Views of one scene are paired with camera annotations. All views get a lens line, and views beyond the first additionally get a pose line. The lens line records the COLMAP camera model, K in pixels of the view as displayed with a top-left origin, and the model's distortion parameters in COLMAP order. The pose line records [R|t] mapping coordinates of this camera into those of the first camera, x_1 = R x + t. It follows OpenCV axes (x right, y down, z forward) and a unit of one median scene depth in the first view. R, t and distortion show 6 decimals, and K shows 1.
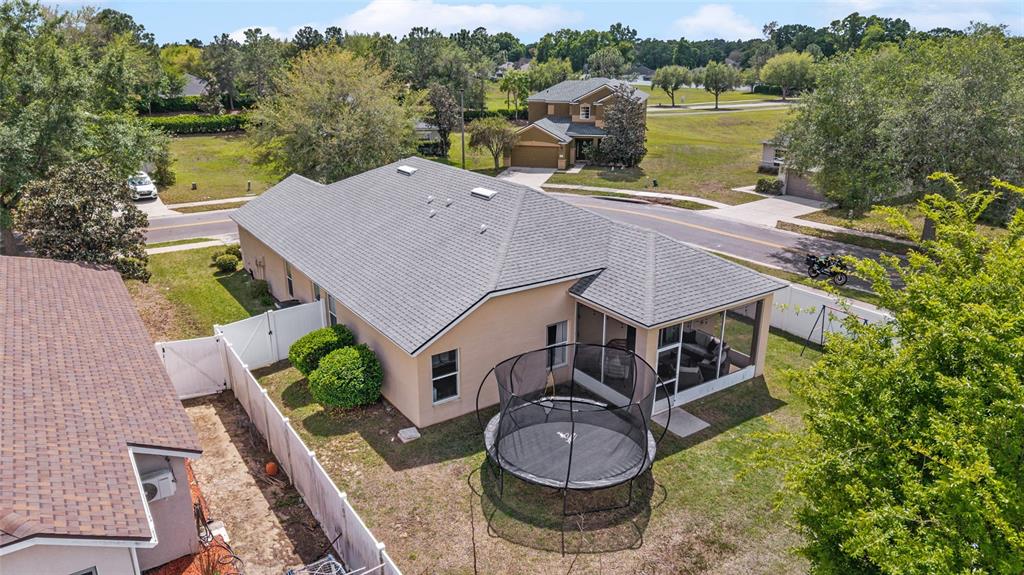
lens RADIAL K [[682.3, 0, 512.2], [0, 682.3, 291.6], [0, 0, 1]] dist [0.008083, -0.007886]
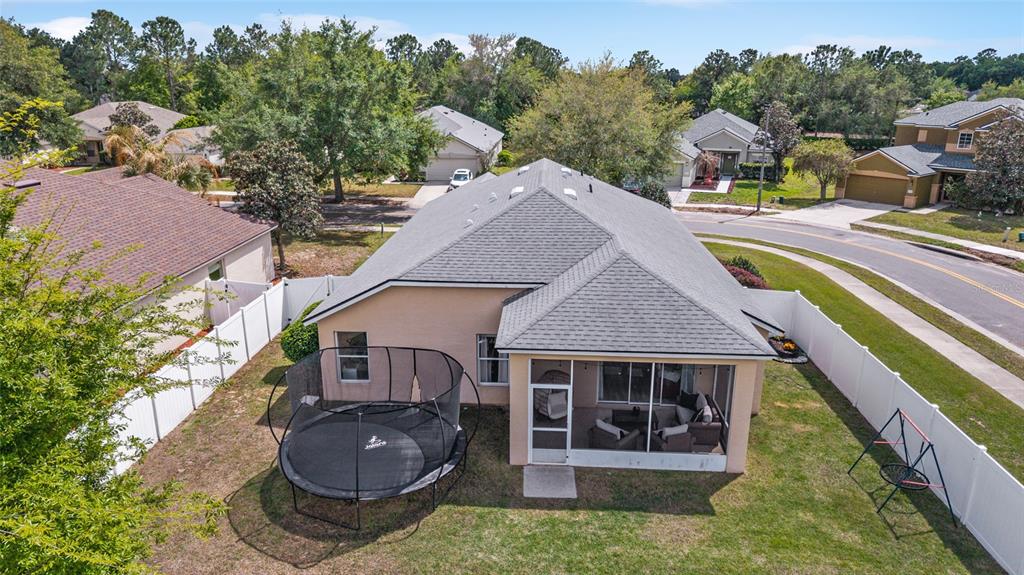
lens RADIAL K [[682.3, 0, 512.2], [0, 682.3, 285.2], [0, 0, 1]] dist [0.008083, -0.007886]
pose [[0.792110, 0.171628, -0.585752, 0.192088], [-0.198925, 0.979848, 0.018094, -0.012347], [0.577053, 0.102189, 0.810289, 0.089986]]
